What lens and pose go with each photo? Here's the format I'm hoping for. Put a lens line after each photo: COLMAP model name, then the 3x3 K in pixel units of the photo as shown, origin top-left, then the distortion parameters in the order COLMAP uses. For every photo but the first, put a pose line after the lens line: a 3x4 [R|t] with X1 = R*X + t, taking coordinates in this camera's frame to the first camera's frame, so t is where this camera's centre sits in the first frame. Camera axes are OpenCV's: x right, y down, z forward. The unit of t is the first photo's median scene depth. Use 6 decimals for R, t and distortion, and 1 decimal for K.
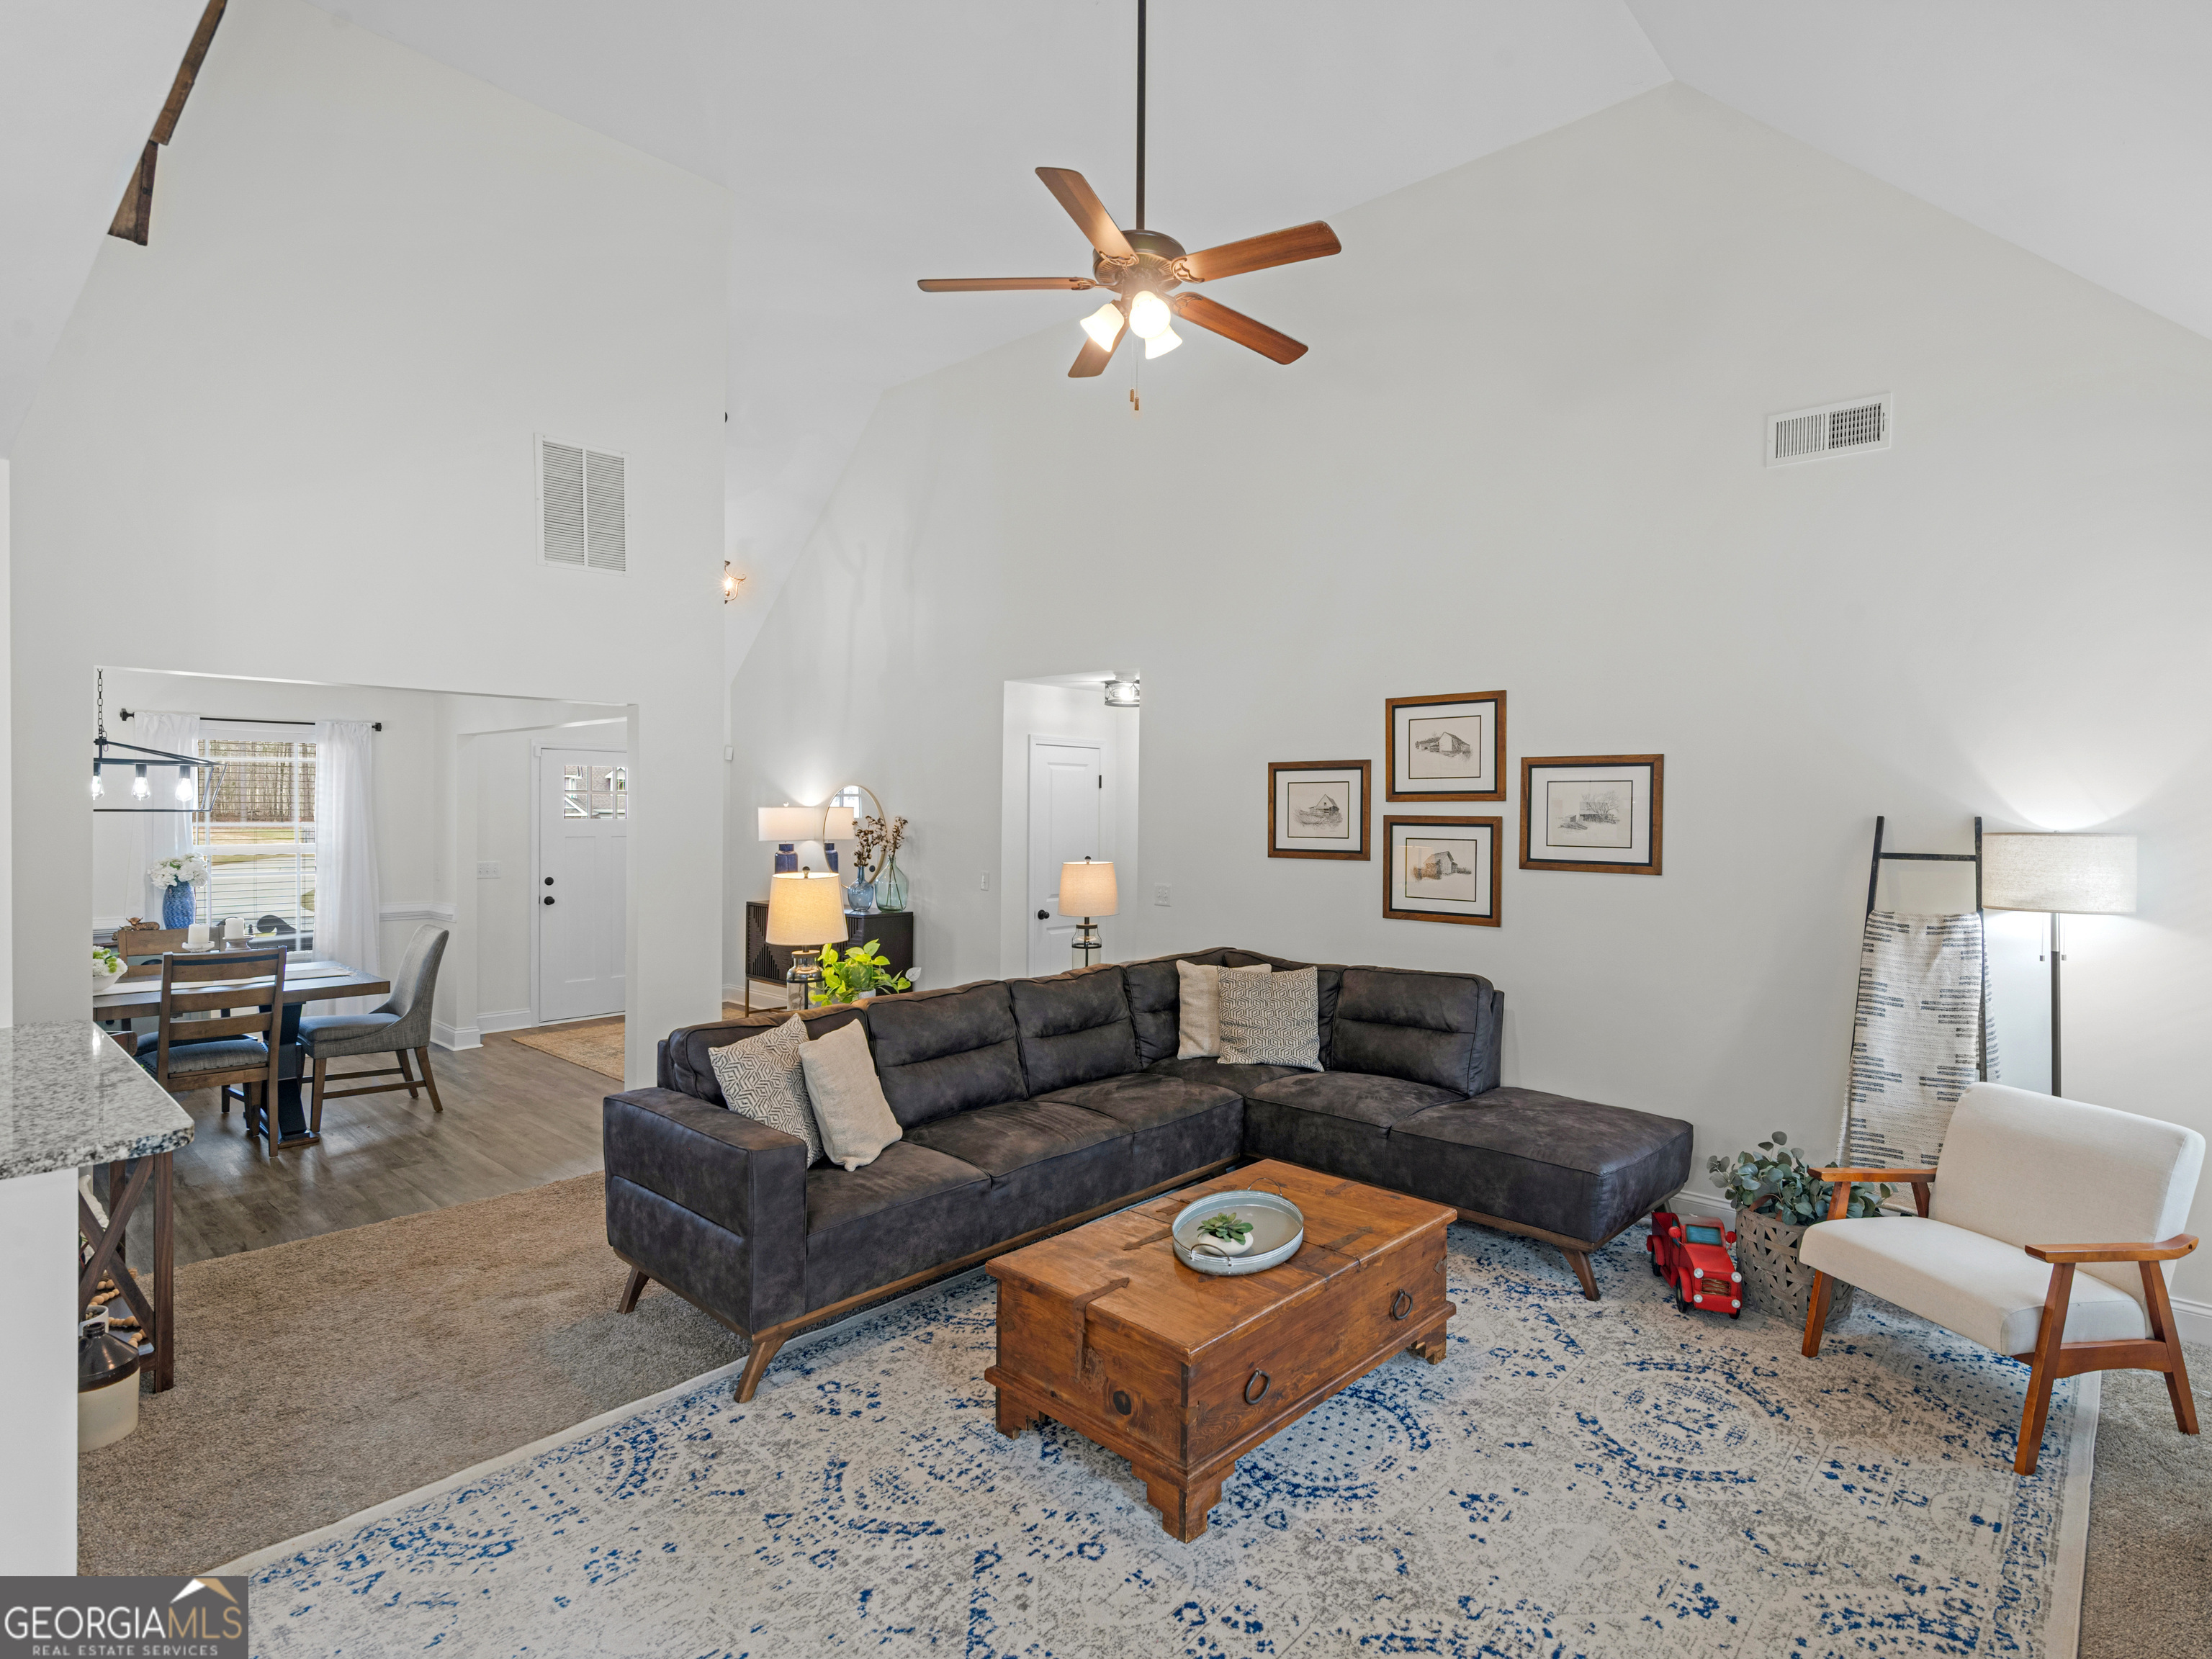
lens RADIAL K [[1141.7, 0, 1152.5], [0, 1141.7, 812.0], [0, 0, 1]] dist [-0.000857, -0.000226]
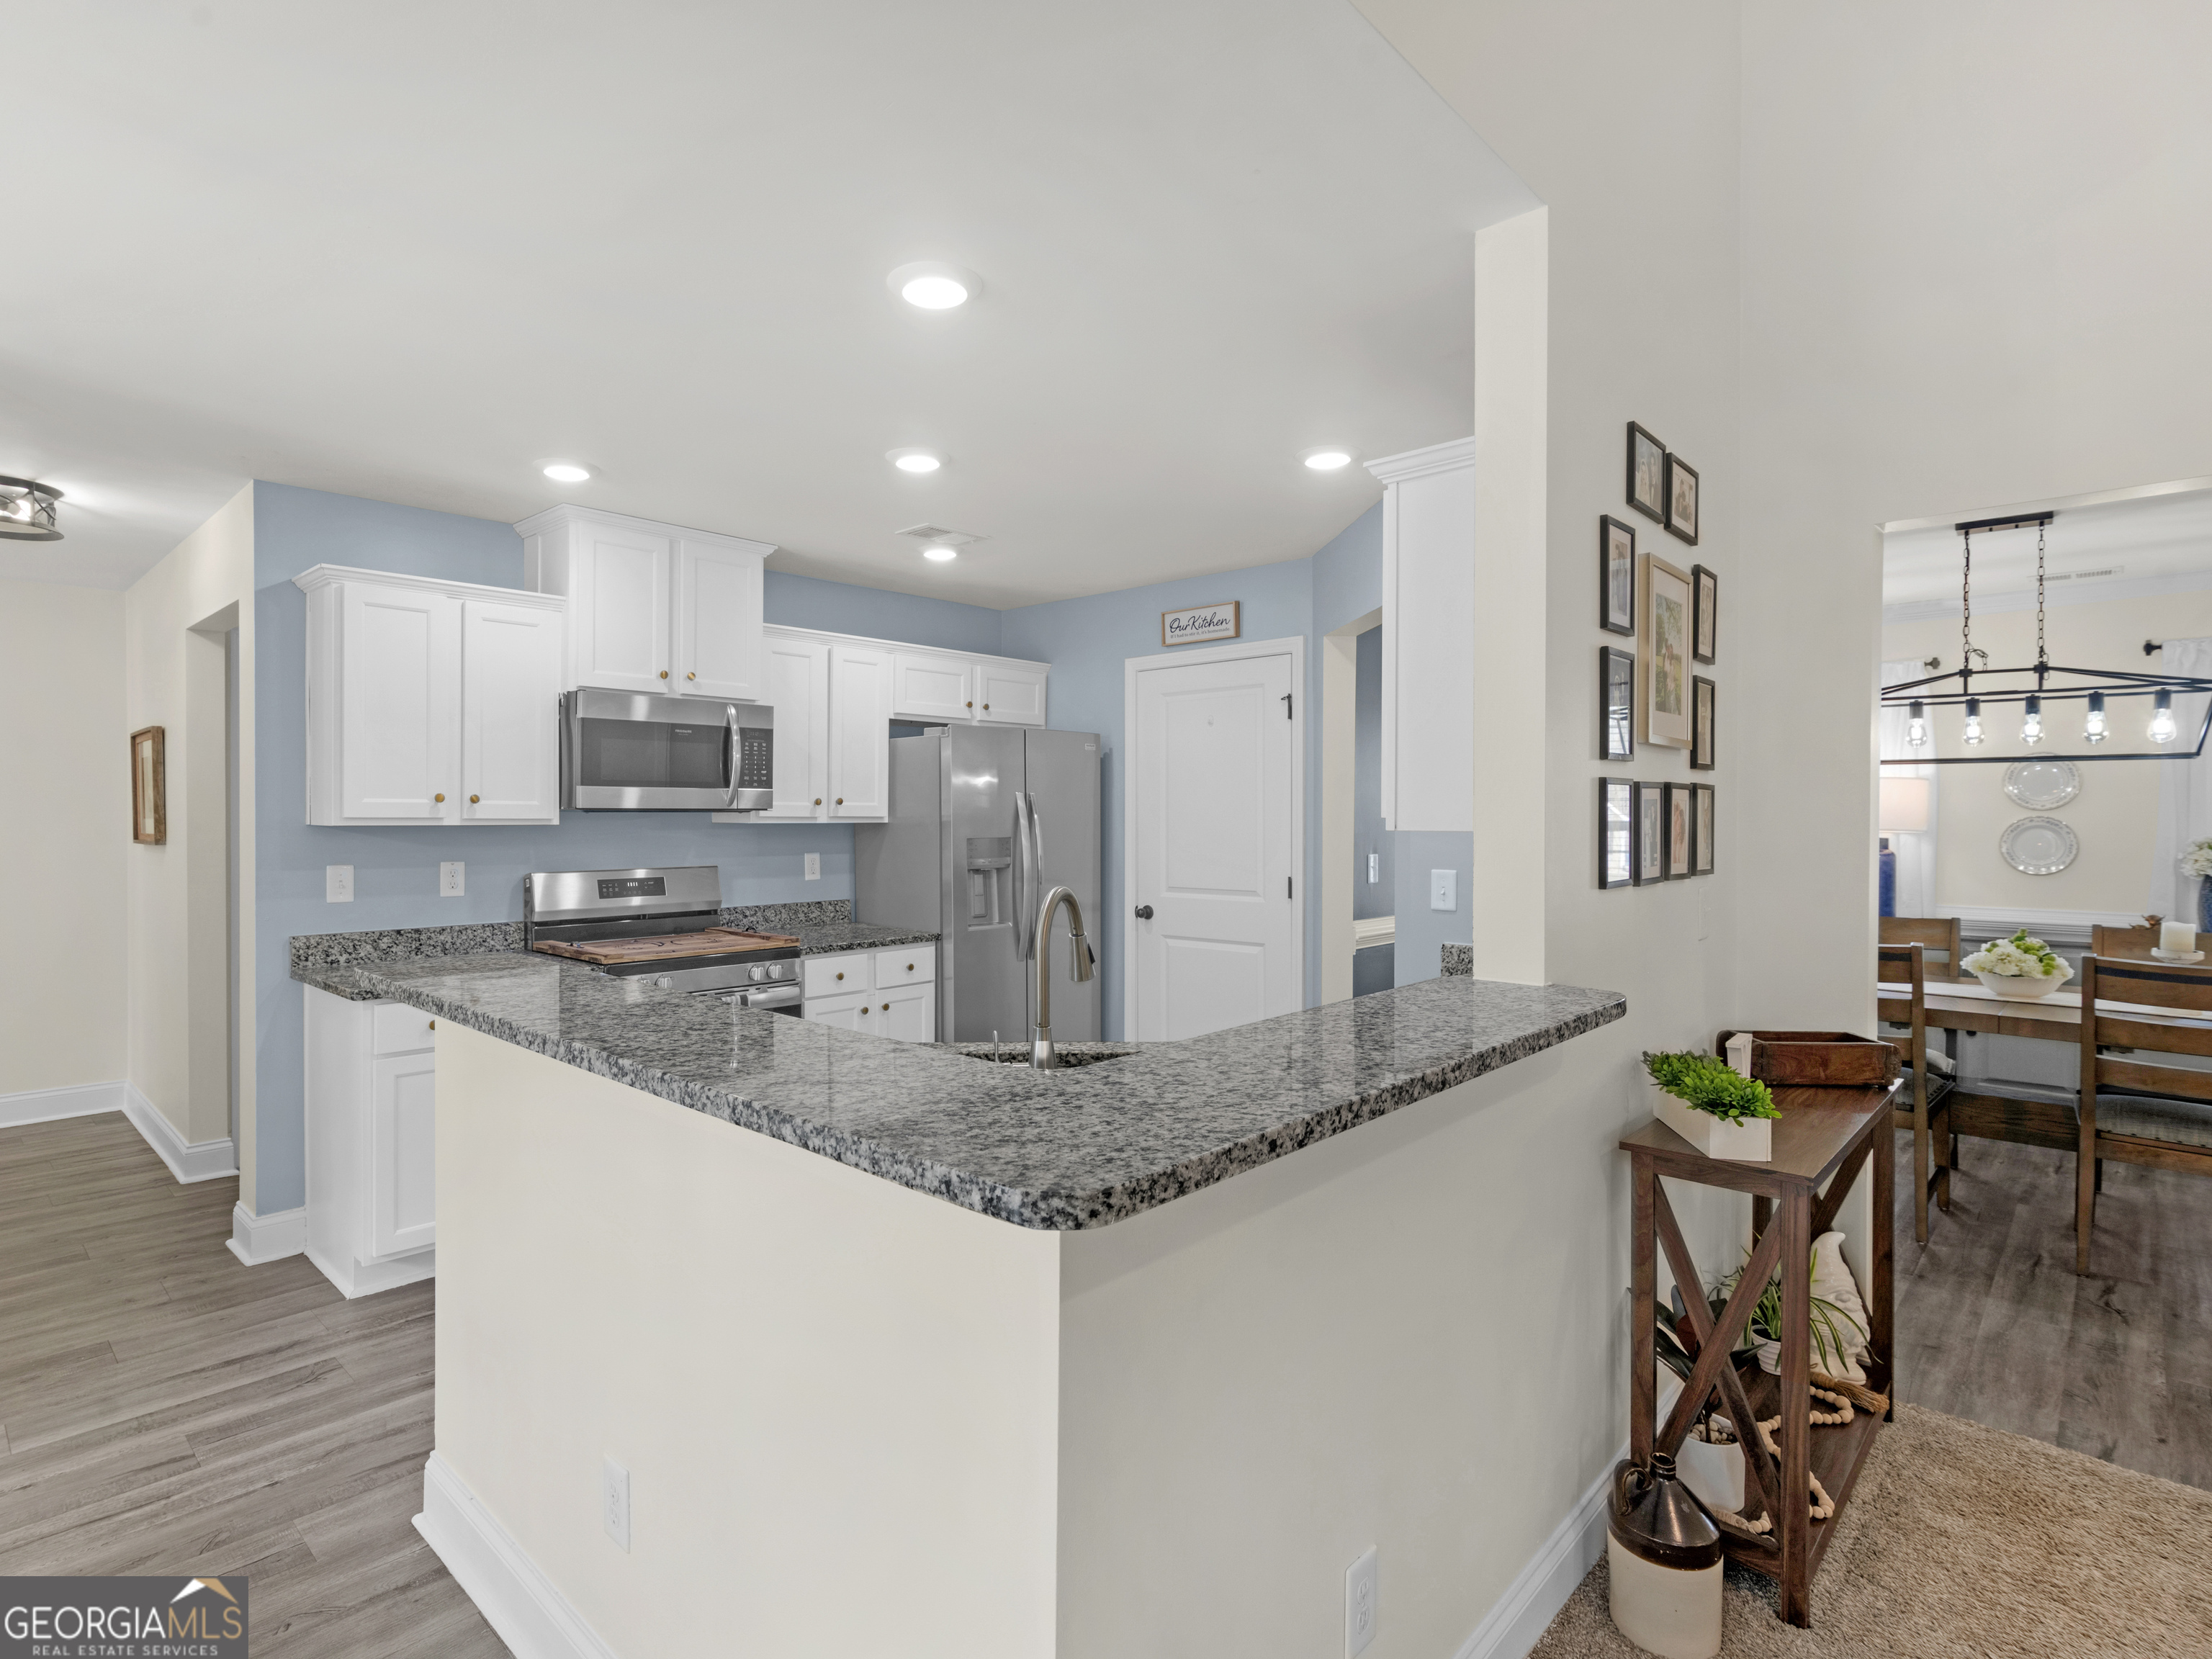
lens RADIAL K [[1141.7, 0, 1011.3], [0, 1141.7, 824.1], [0, 0, 1]] dist [-0.000857, -0.000226]
pose [[-0.049662, 0.001273, -0.998765, -0.161601], [-0.005647, 0.999983, 0.001556, 0.053212], [0.998750, 0.005717, -0.049654, 0.430686]]
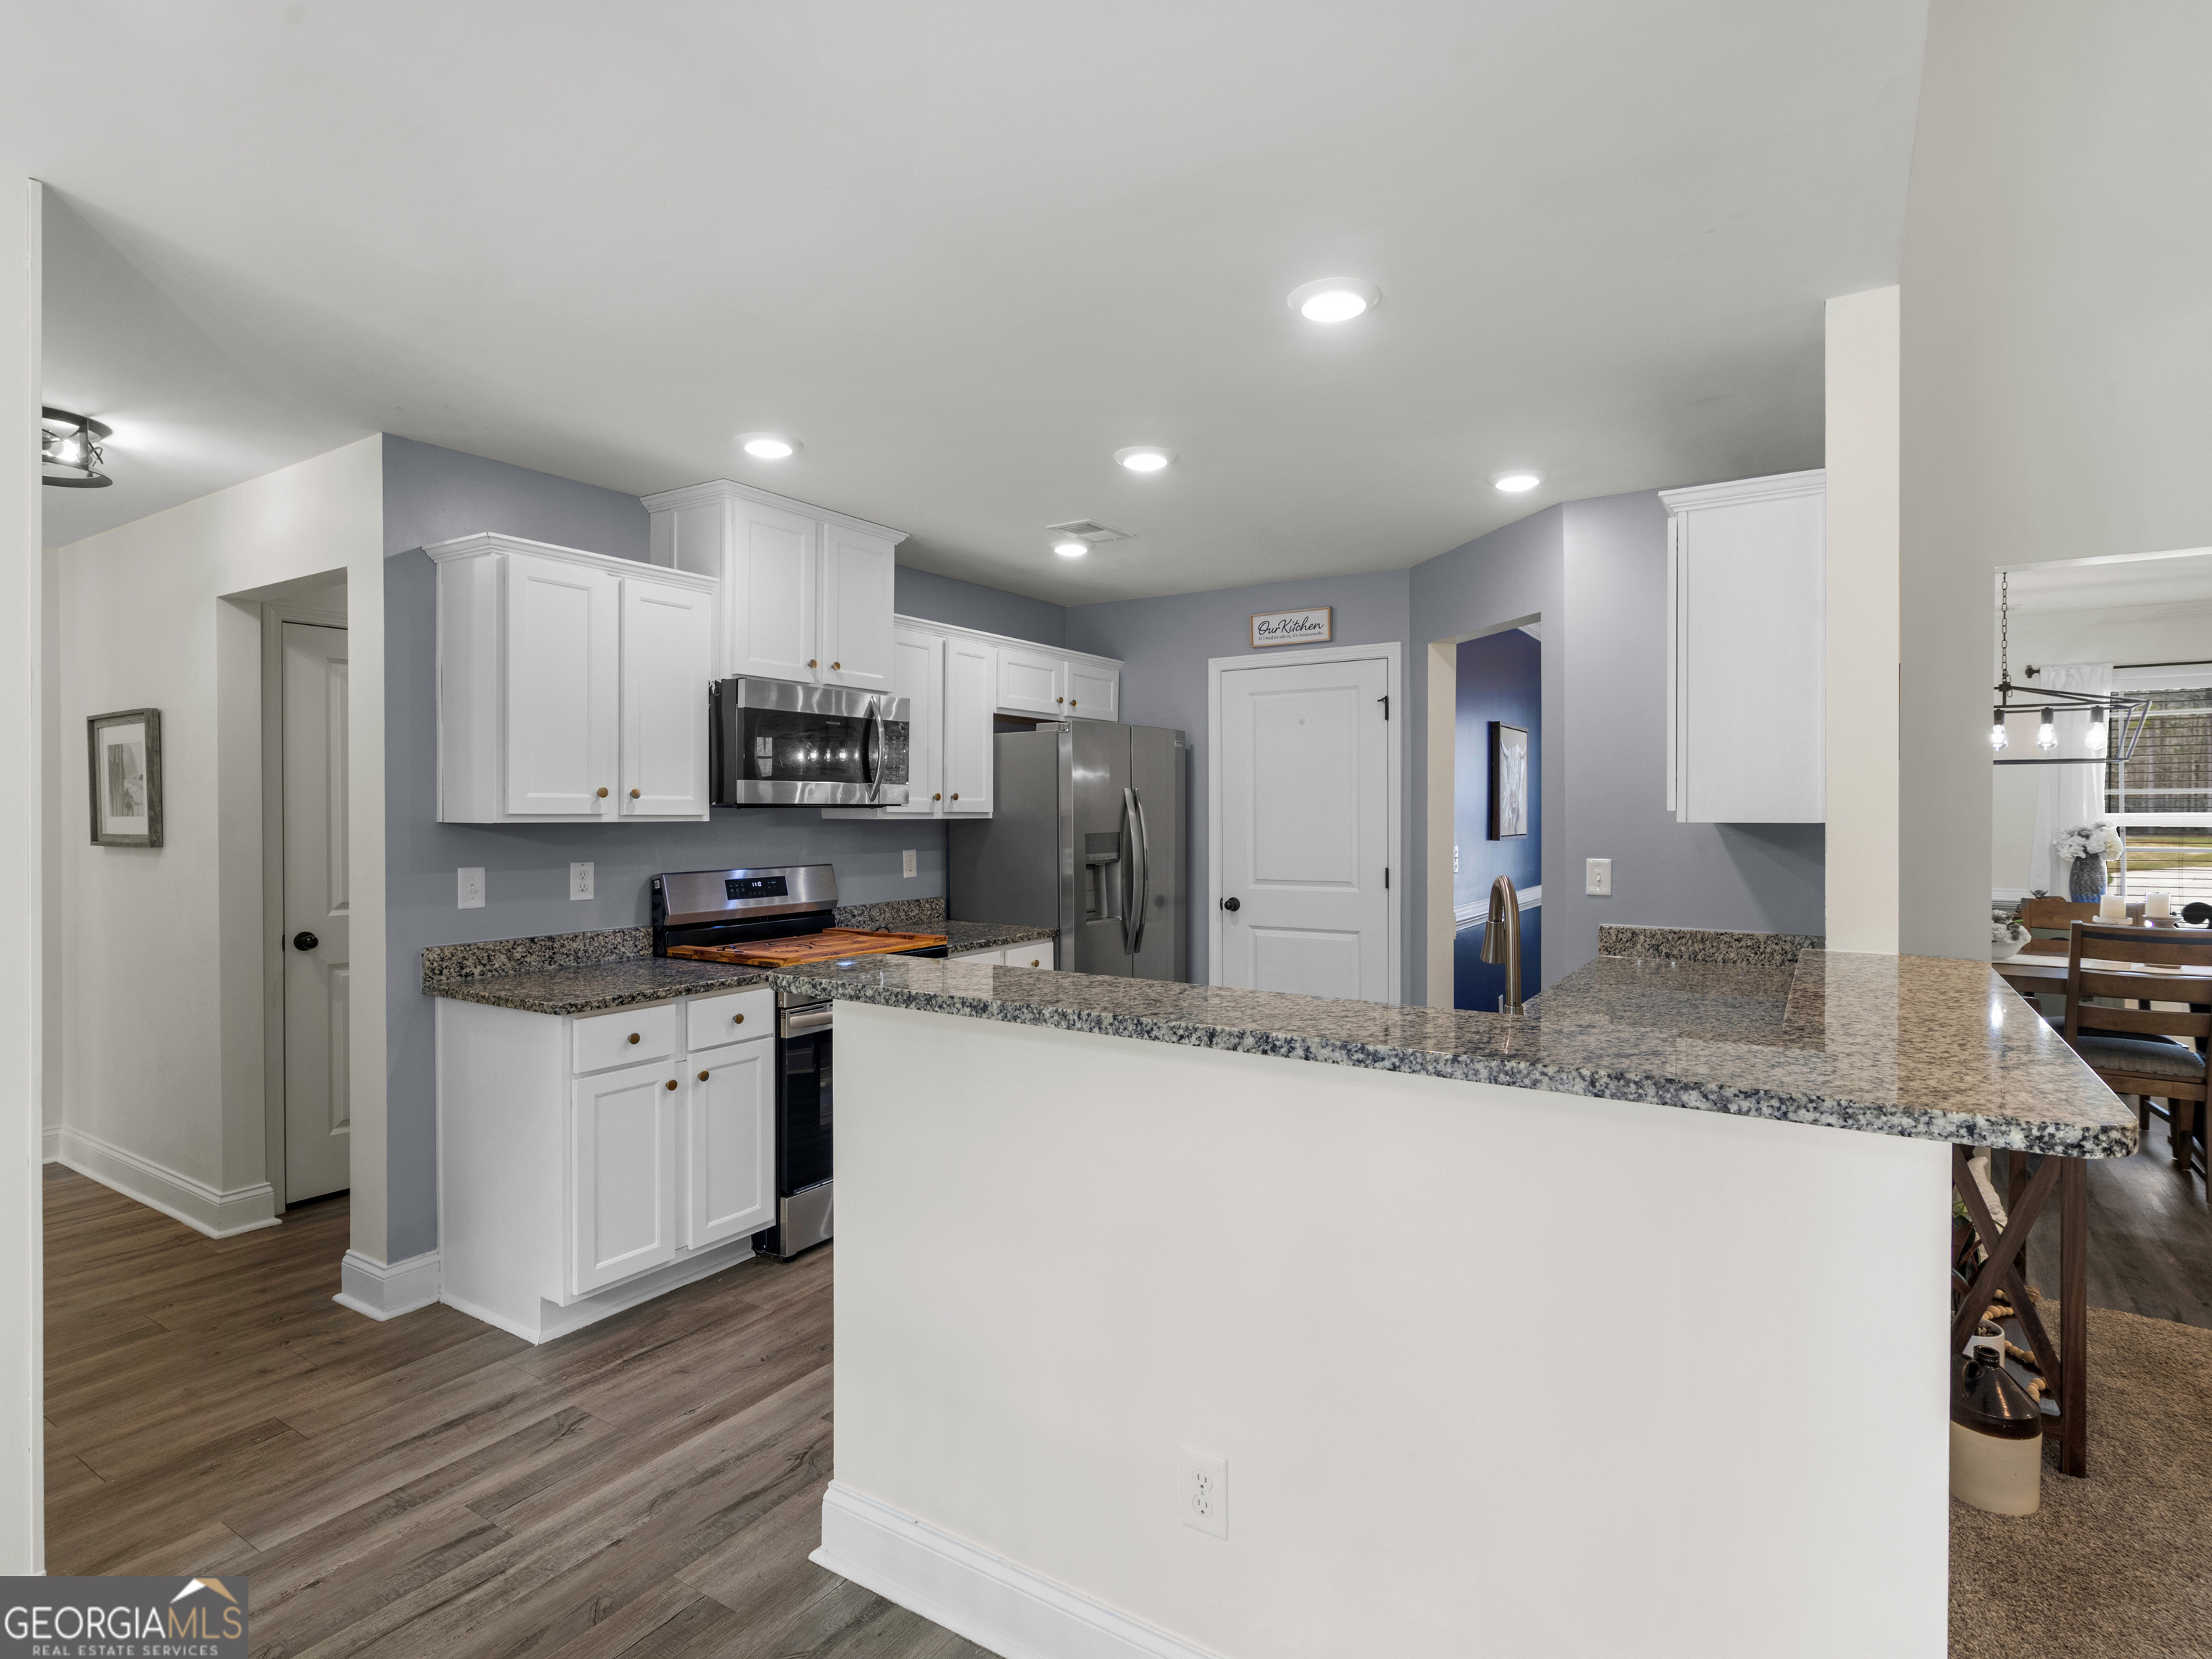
lens RADIAL K [[1141.7, 0, 1116.1], [0, 1141.7, 821.9], [0, 0, 1]] dist [-0.000857, -0.000226]
pose [[0.160817, 0.002568, -0.986981, -0.161916], [-0.002119, 0.999995, 0.002257, 0.055001], [0.986982, 0.001729, 0.160821, 0.182131]]
